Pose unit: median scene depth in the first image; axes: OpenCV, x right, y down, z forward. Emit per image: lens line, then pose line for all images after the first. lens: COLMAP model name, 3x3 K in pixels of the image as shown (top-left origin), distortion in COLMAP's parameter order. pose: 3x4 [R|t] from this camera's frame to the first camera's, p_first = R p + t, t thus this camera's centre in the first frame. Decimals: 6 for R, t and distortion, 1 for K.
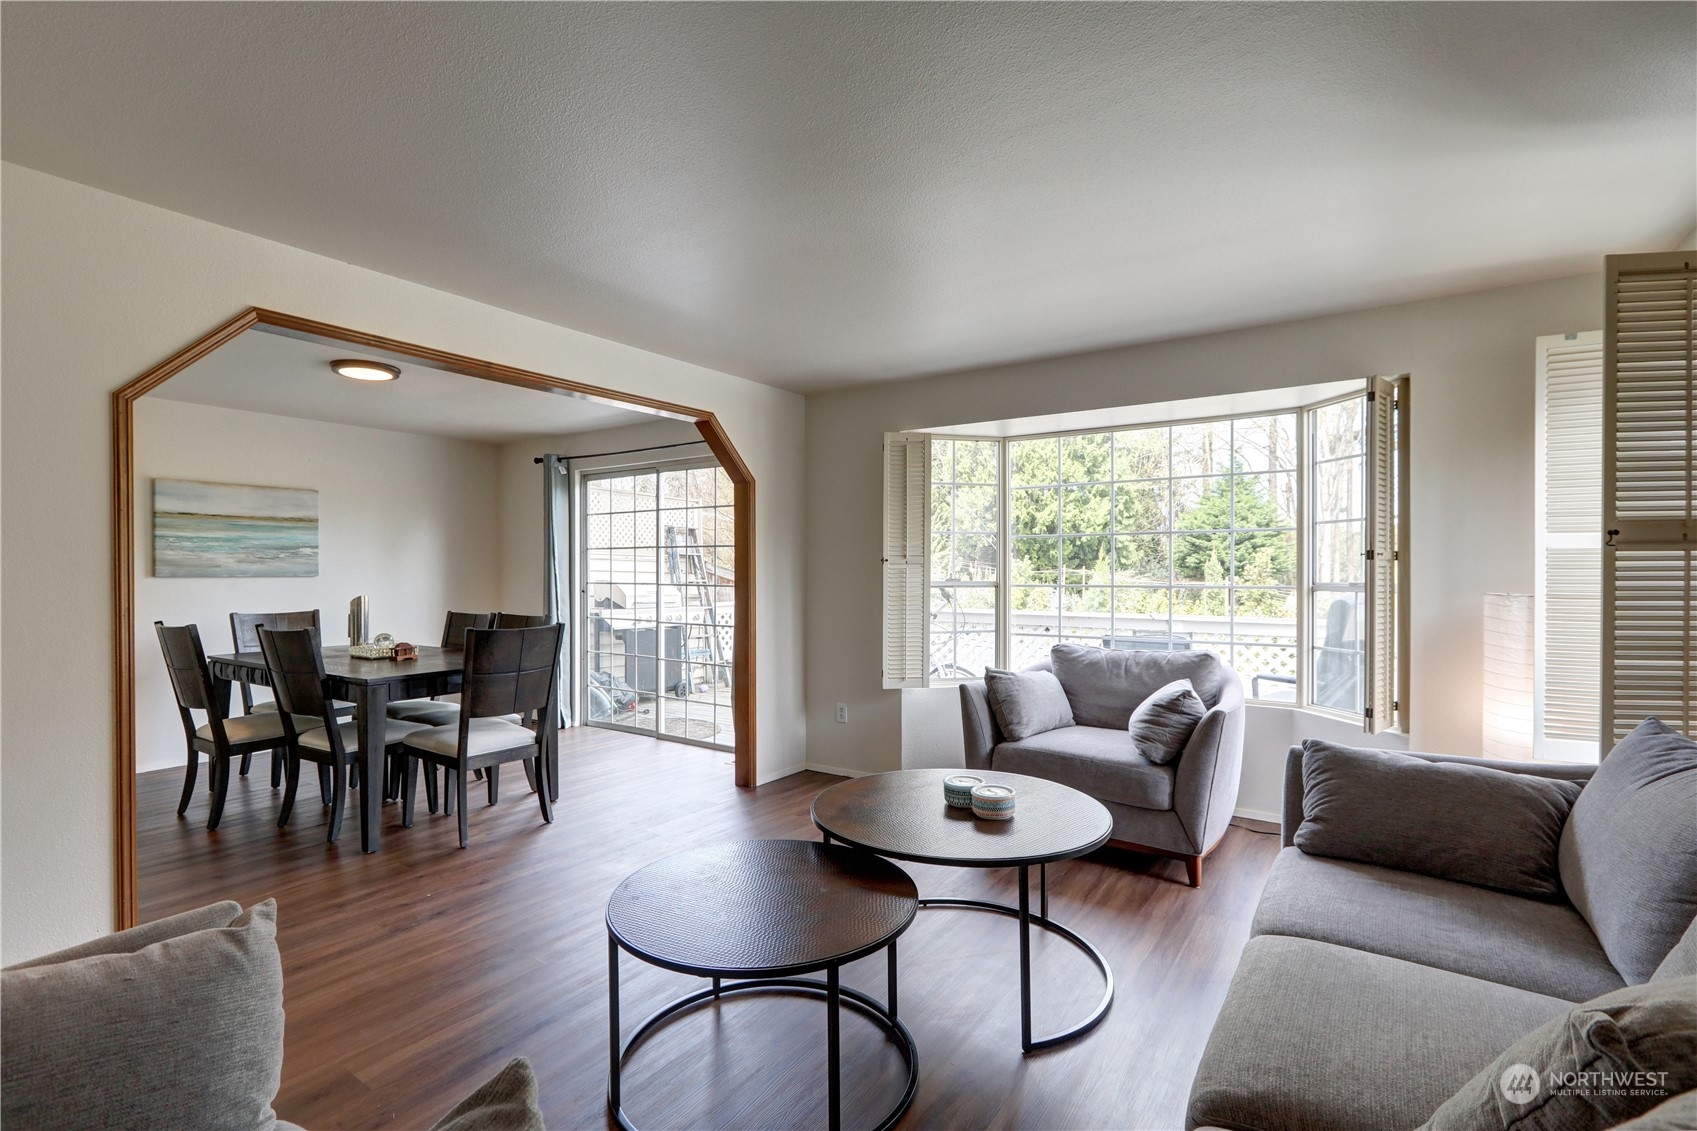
lens RADIAL K [[778.3, 0, 835.3], [0, 778.3, 569.2], [0, 0, 1]] dist [-0.008975, 0.005533]
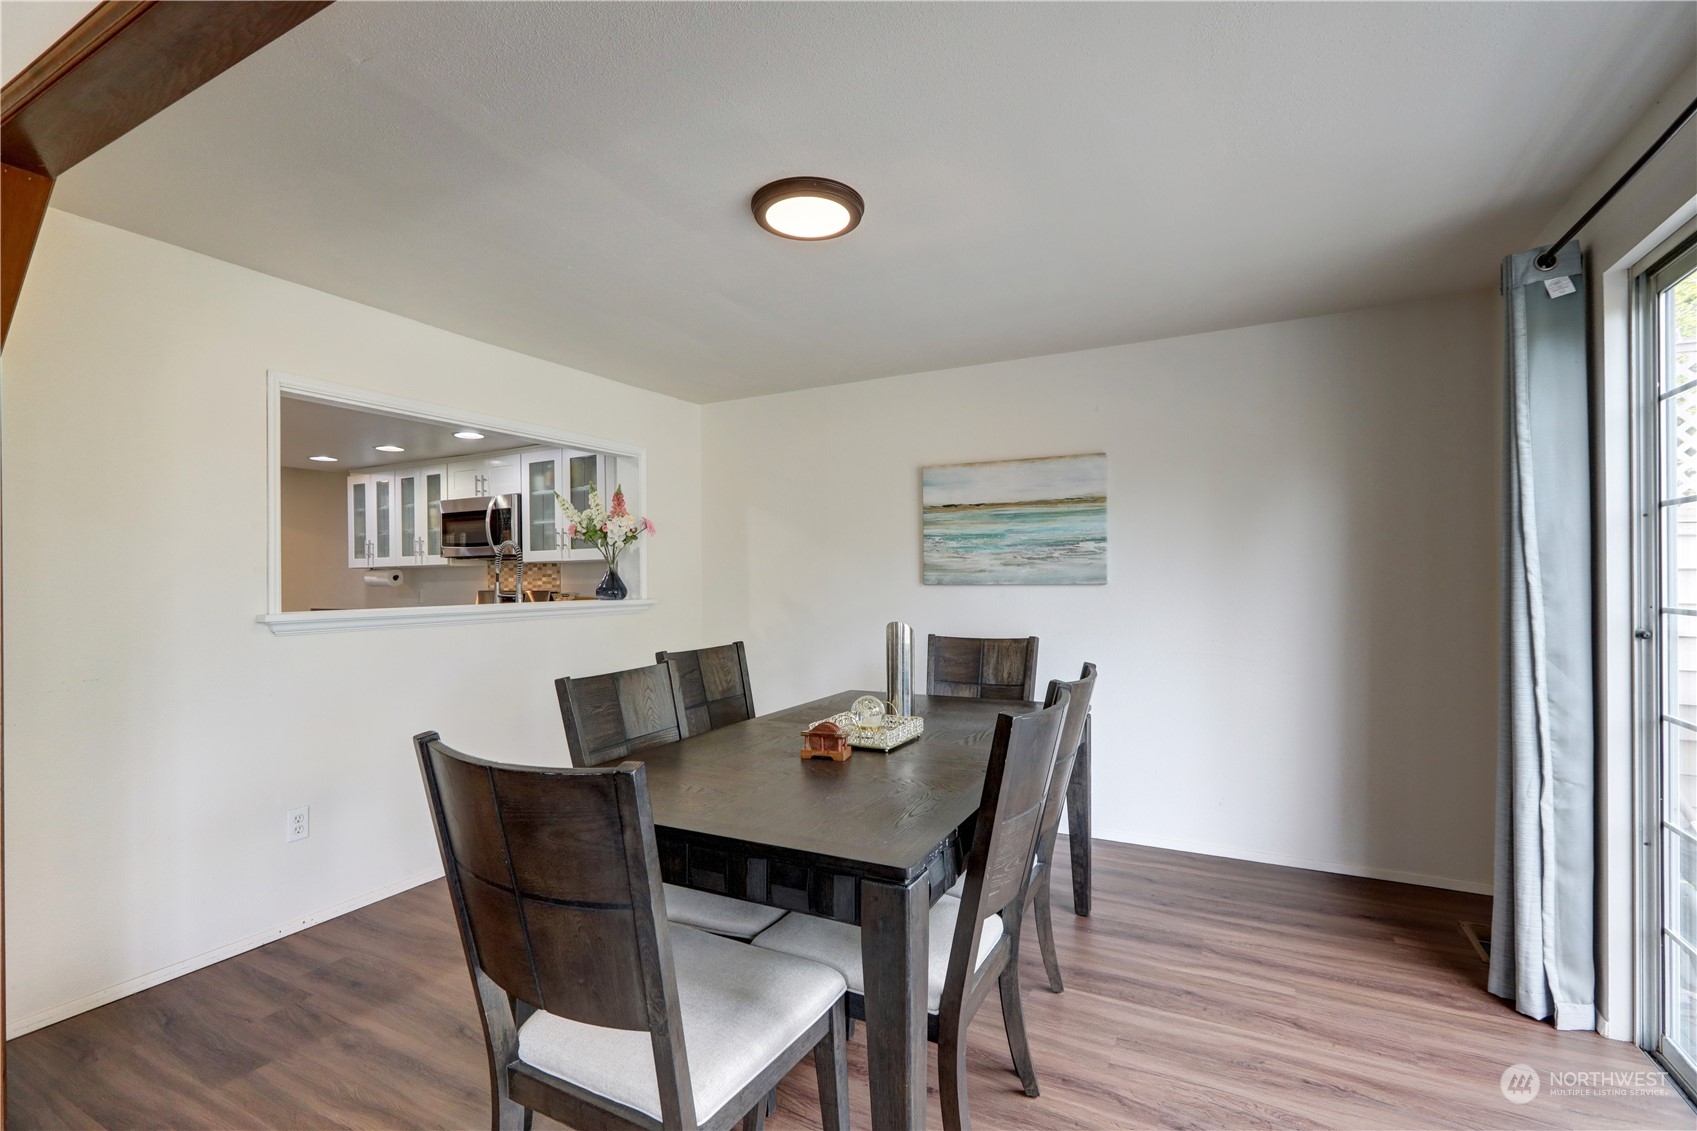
lens RADIAL K [[778.3, 0, 843.3], [0, 778.3, 572.0], [0, 0, 1]] dist [-0.008975, 0.005533]
pose [[0.115773, -0.015137, -0.993160, -0.046949], [0.005952, 0.999876, -0.014546, 0.007056], [0.993258, -0.004228, 0.115848, 0.726293]]
